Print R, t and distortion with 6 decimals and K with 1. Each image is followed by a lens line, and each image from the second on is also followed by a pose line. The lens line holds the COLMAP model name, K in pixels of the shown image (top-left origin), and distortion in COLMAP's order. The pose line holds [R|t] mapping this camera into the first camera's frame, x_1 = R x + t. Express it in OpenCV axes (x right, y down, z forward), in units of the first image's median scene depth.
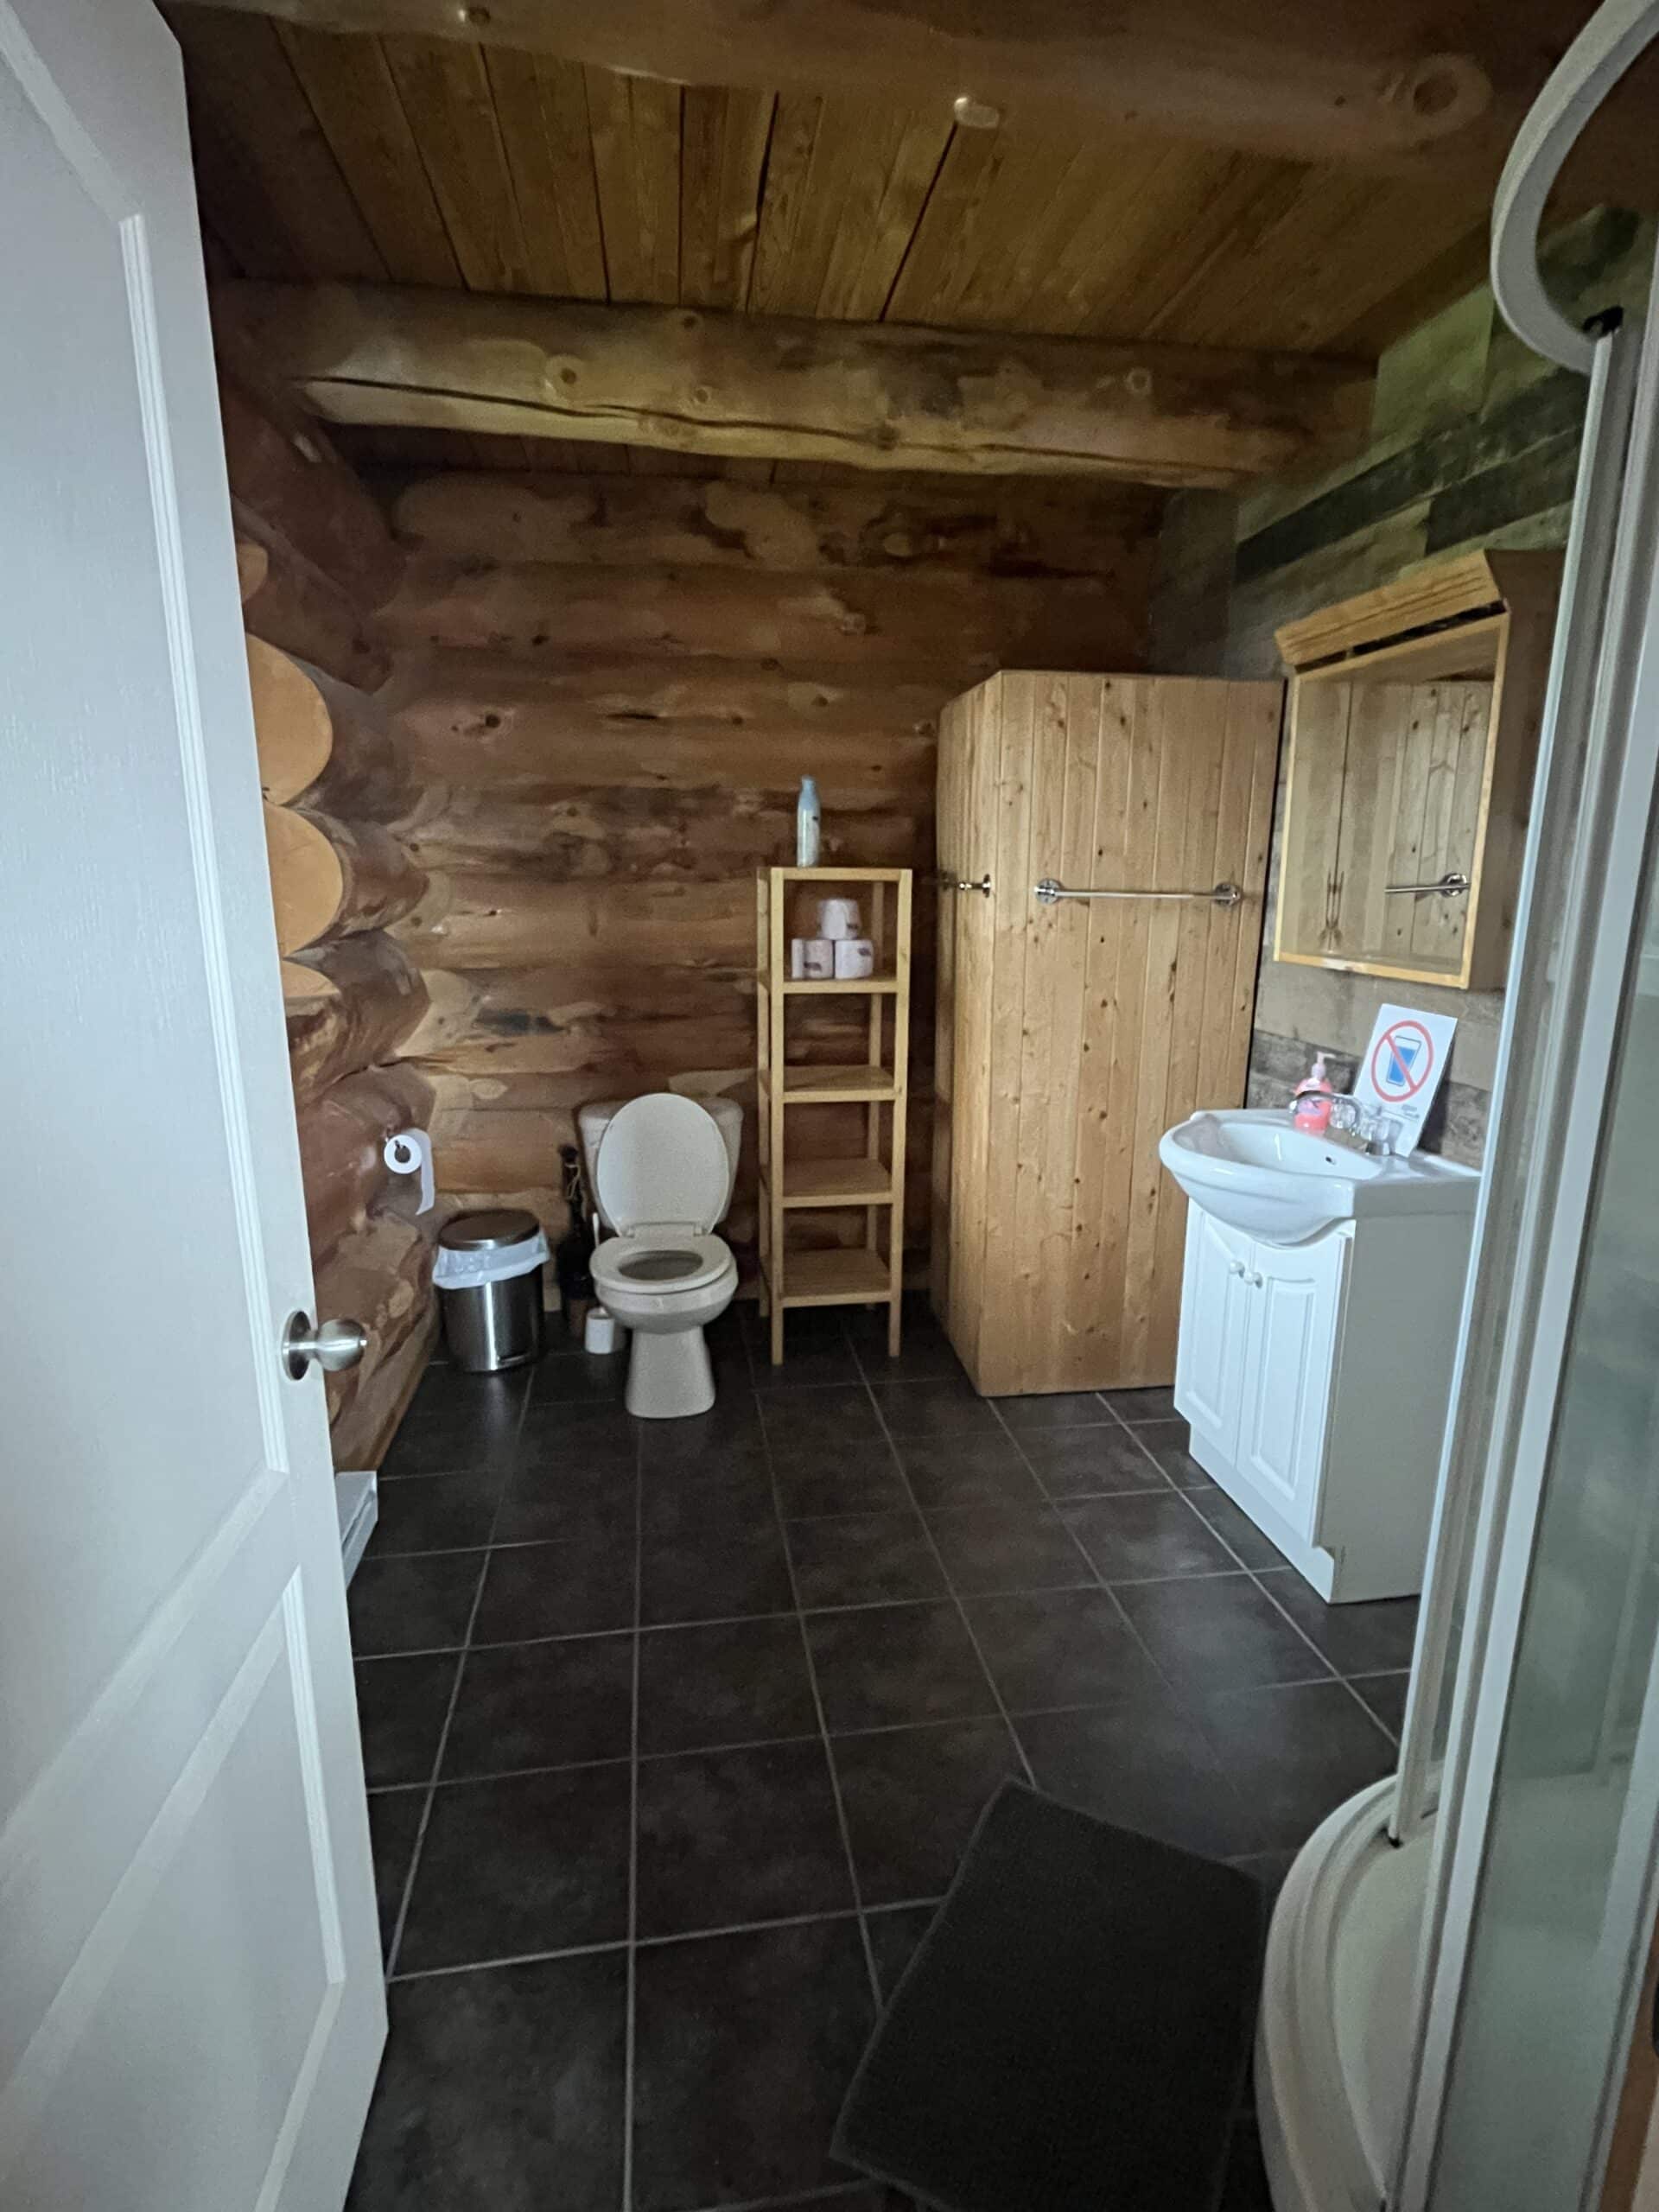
lens RADIAL K [[1081.3, 0, 834.4], [0, 1081.3, 1102.7], [0, 0, 1]] dist [-0.003581, -0.000406]
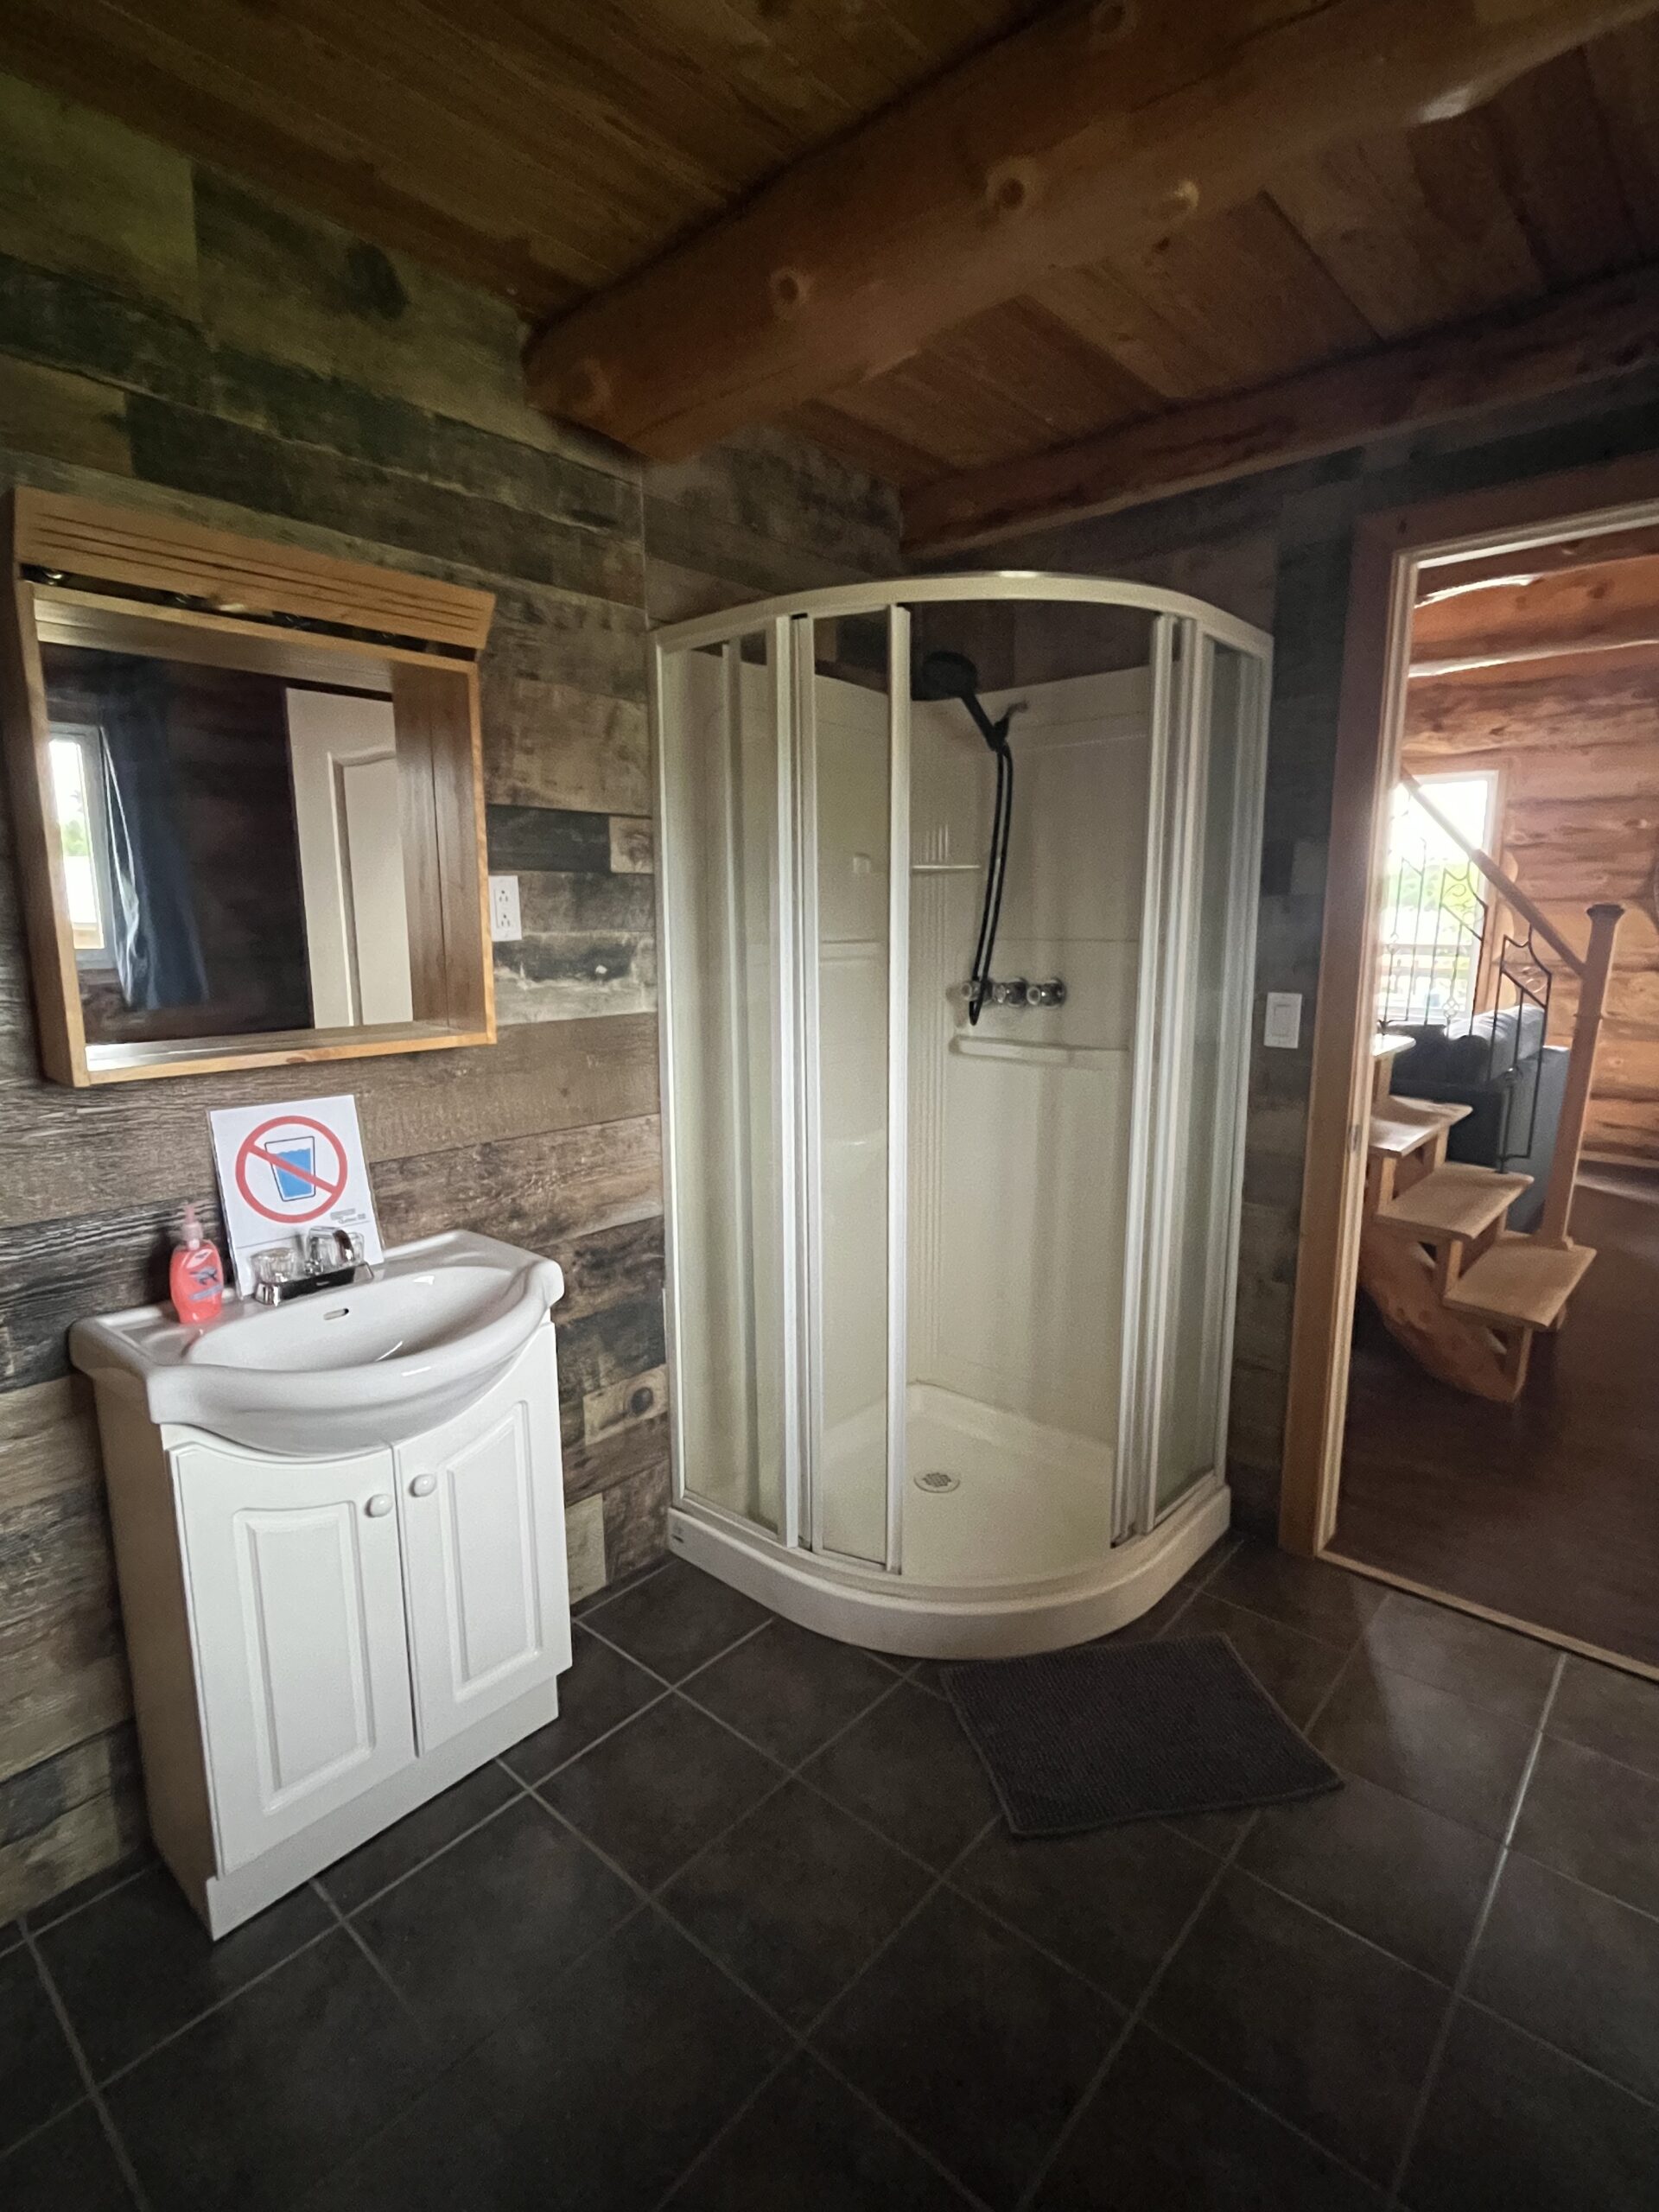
lens RADIAL K [[1081.3, 0, 823.0], [0, 1081.3, 1104.3], [0, 0, 1]] dist [-0.003581, -0.000406]
pose [[-0.636700, -0.132681, 0.759611, -0.305454], [0.168485, 0.937347, 0.304949, -0.259218], [-0.752480, 0.322144, -0.574454, 1.167180]]
